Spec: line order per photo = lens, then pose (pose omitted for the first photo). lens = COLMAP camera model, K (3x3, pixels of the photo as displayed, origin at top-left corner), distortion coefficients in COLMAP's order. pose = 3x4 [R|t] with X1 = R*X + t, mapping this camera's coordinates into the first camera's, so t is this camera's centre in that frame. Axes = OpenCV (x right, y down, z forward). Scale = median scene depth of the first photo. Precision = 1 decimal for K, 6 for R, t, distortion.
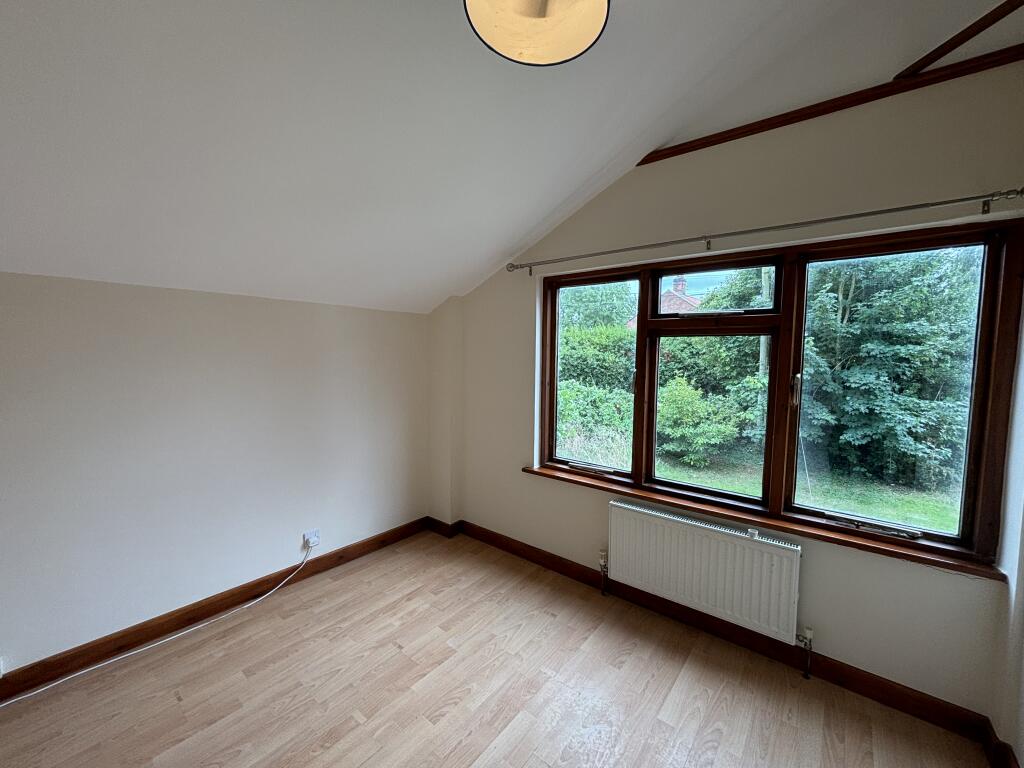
lens RADIAL K [[414.8, 0, 515.3], [0, 414.8, 382.9], [0, 0, 1]] dist [0.000123, -0.000650]
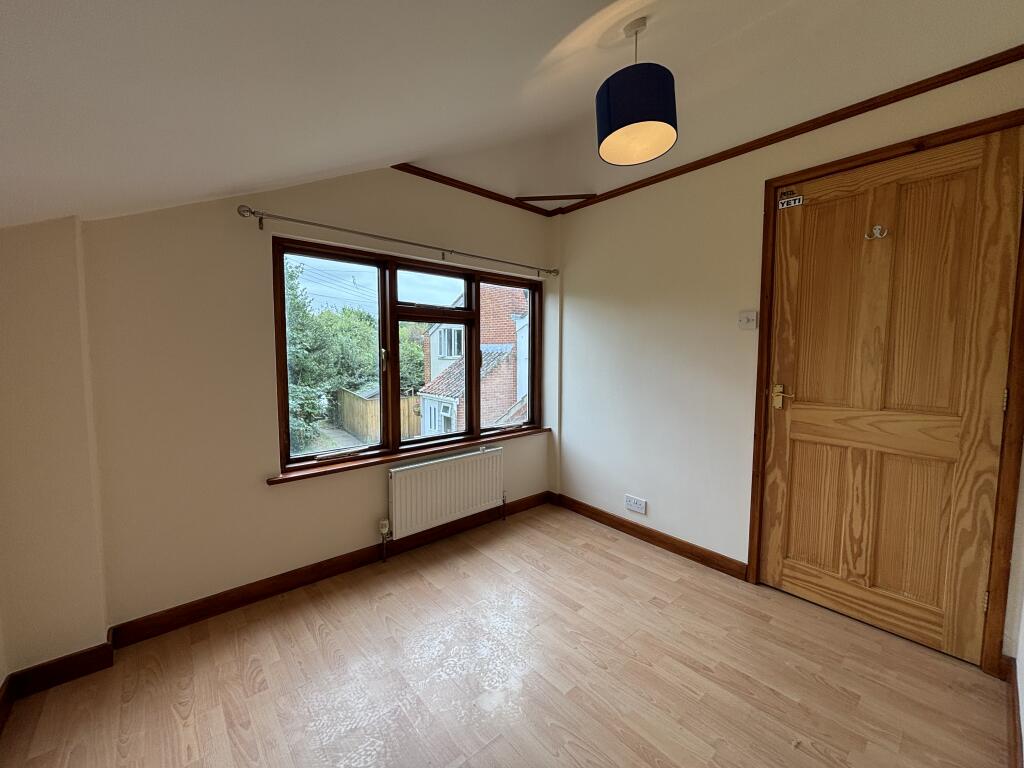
lens RADIAL K [[414.8, 0, 507.3], [0, 414.8, 386.5], [0, 0, 1]] dist [0.000123, -0.000650]
pose [[0.175686, -0.088607, 0.980451, -0.758445], [0.073277, 0.994355, 0.076734, 0.006549], [-0.981715, 0.058363, 0.181187, 0.489412]]
